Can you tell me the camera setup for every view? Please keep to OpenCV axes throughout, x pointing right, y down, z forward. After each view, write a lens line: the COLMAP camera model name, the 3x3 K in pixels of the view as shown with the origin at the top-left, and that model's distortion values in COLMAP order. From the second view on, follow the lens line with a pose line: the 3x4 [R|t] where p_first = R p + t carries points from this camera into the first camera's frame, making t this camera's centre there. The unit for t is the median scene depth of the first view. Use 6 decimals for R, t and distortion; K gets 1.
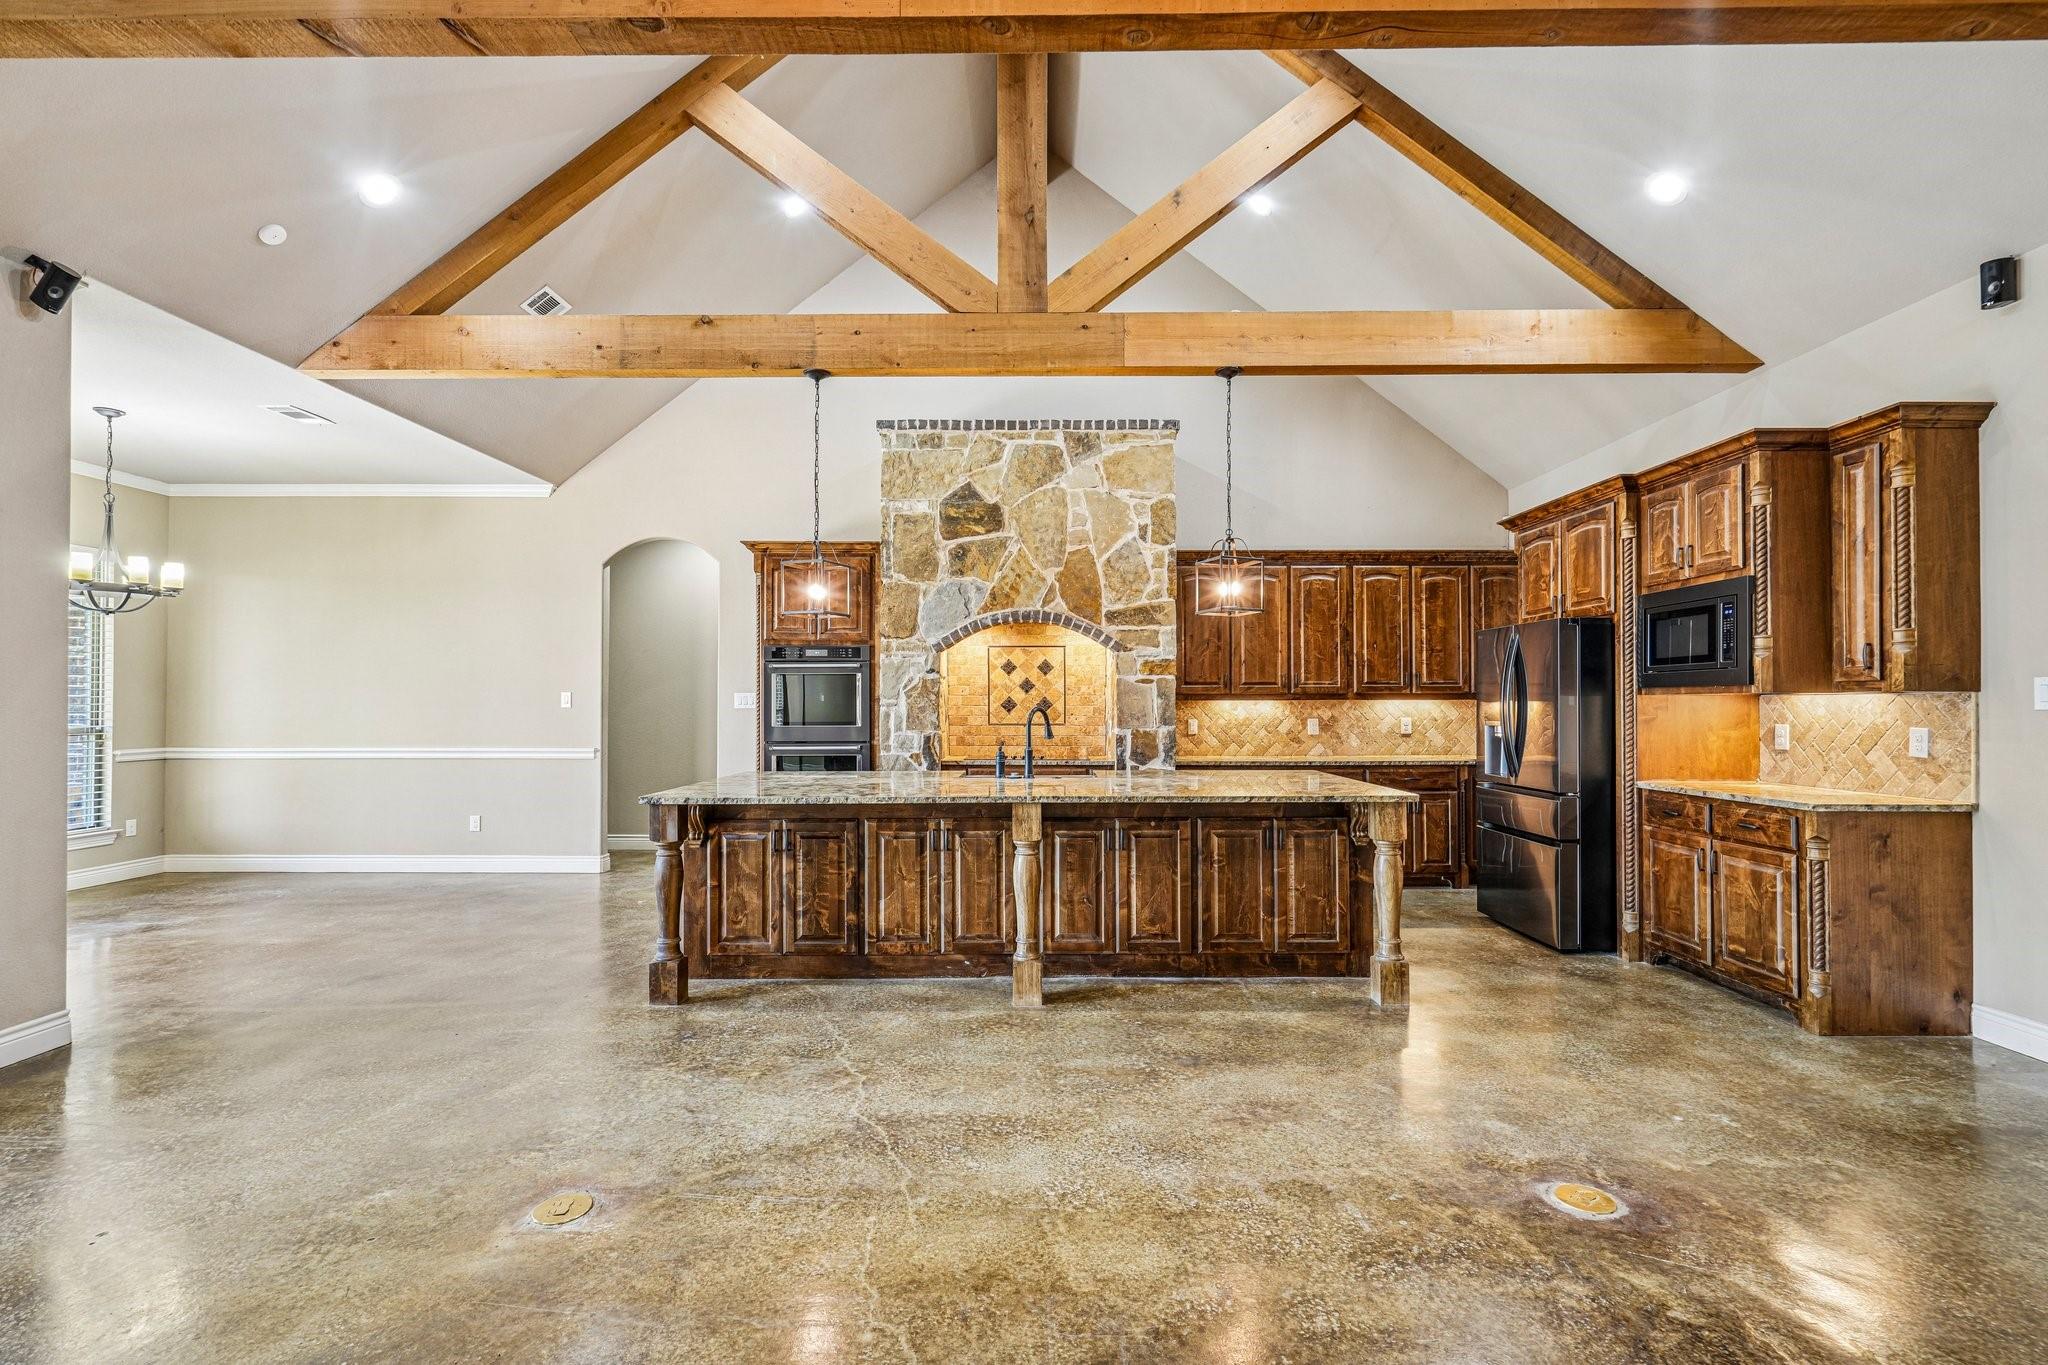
lens RADIAL K [[932.9, 0, 1026.6], [0, 932.9, 691.0], [0, 0, 1]] dist [-0.004328, -0.000055]
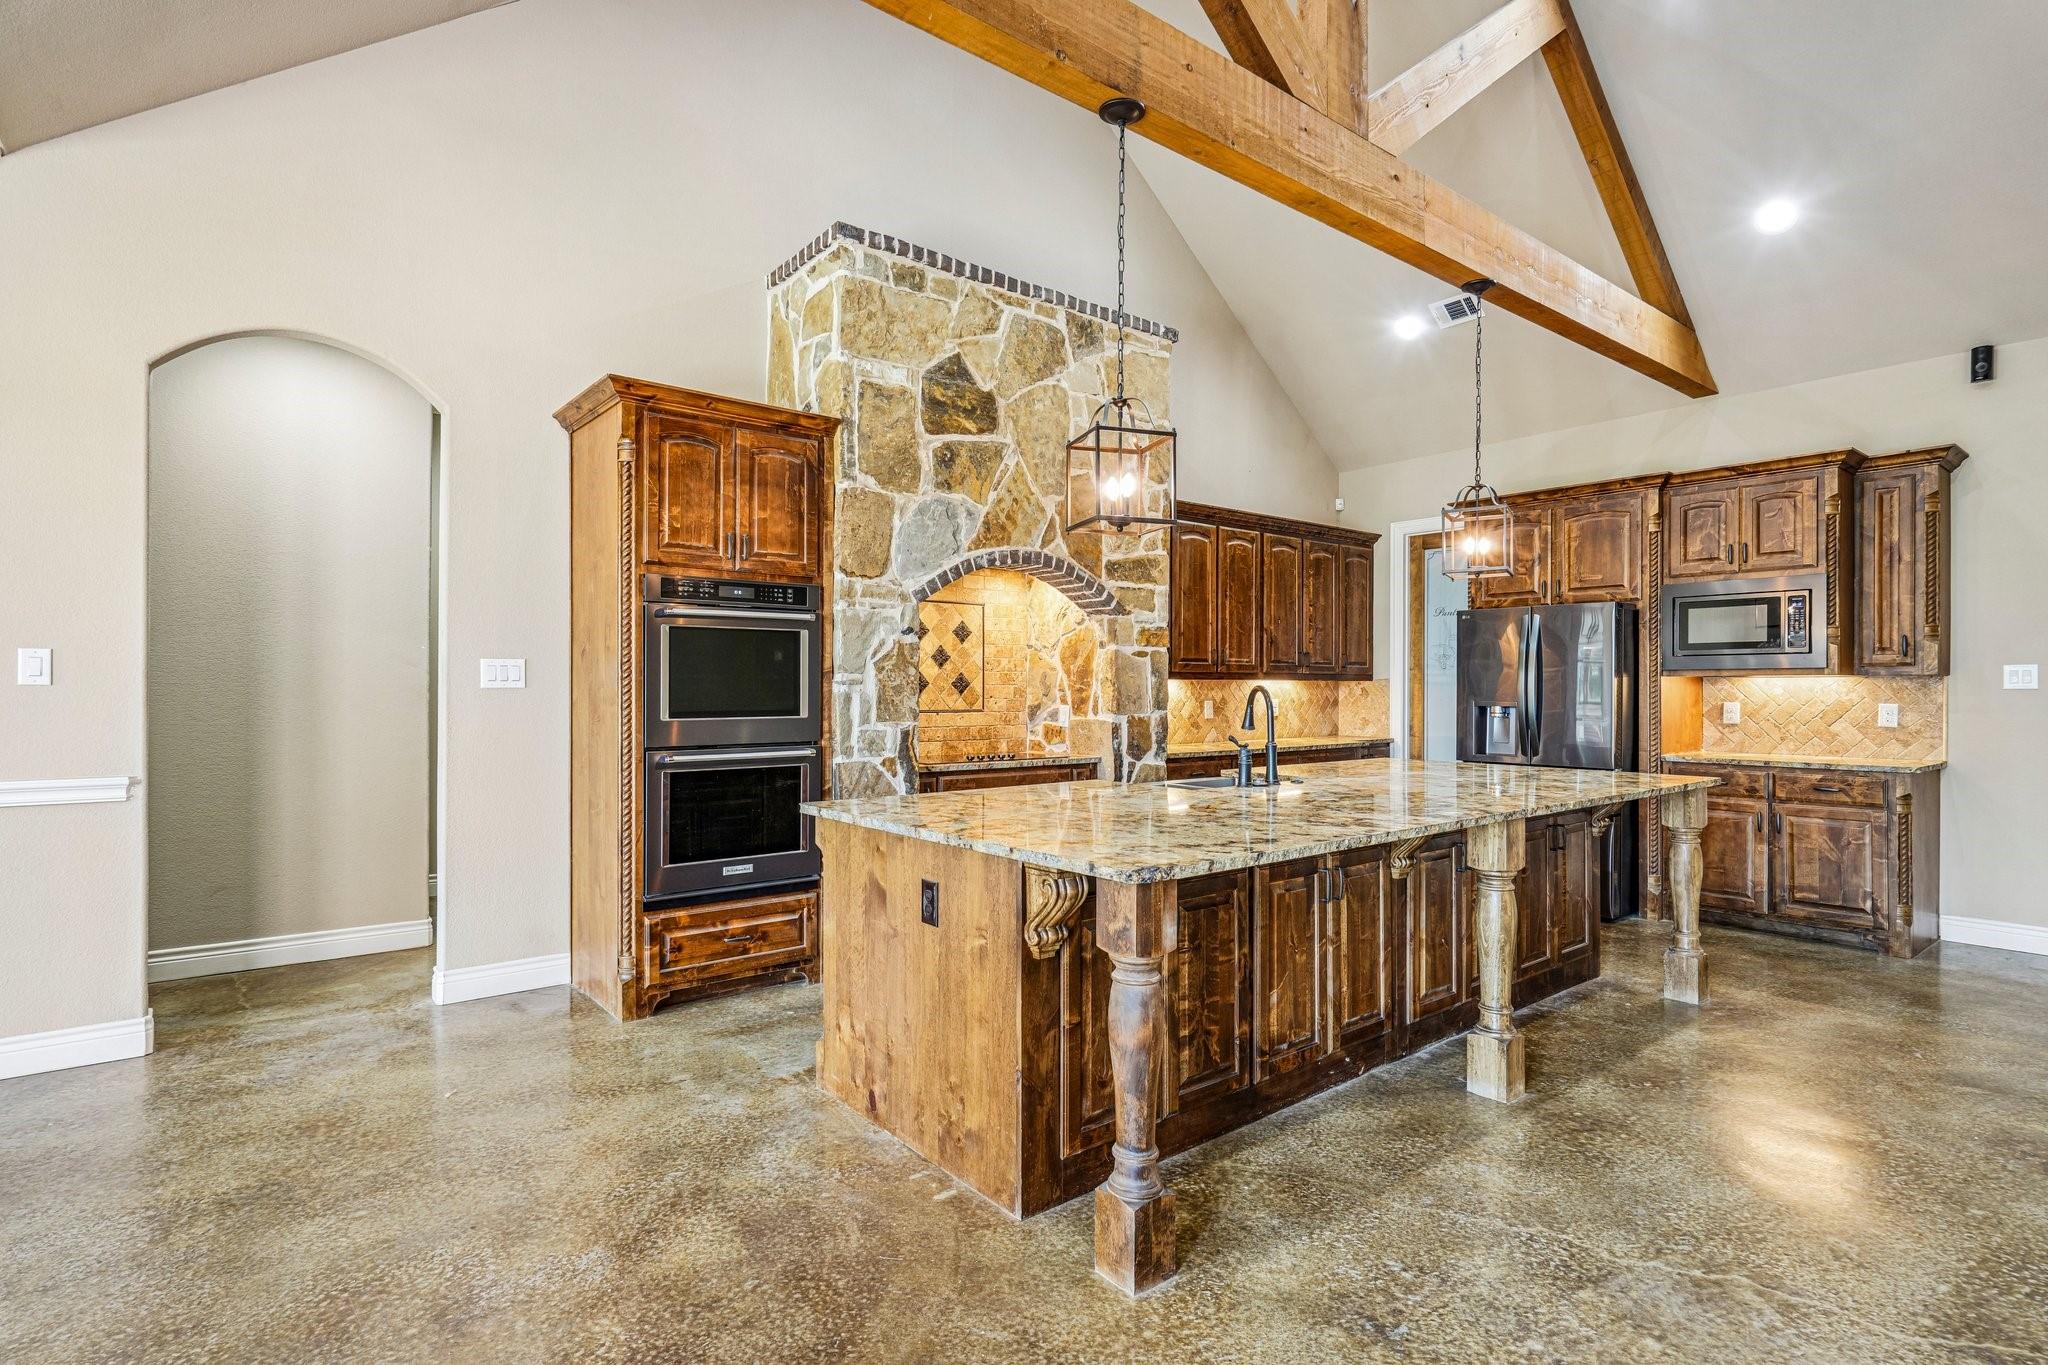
lens RADIAL K [[1019.4, 0, 1023.0], [0, 1019.4, 687.8], [0, 0, 1]] dist [-0.004354, 0.001593]
pose [[0.775431, 0.002392, 0.631428, -0.492748], [-0.011714, 0.999875, 0.010597, 0.010011], [-0.631323, -0.015614, 0.775363, 0.395785]]
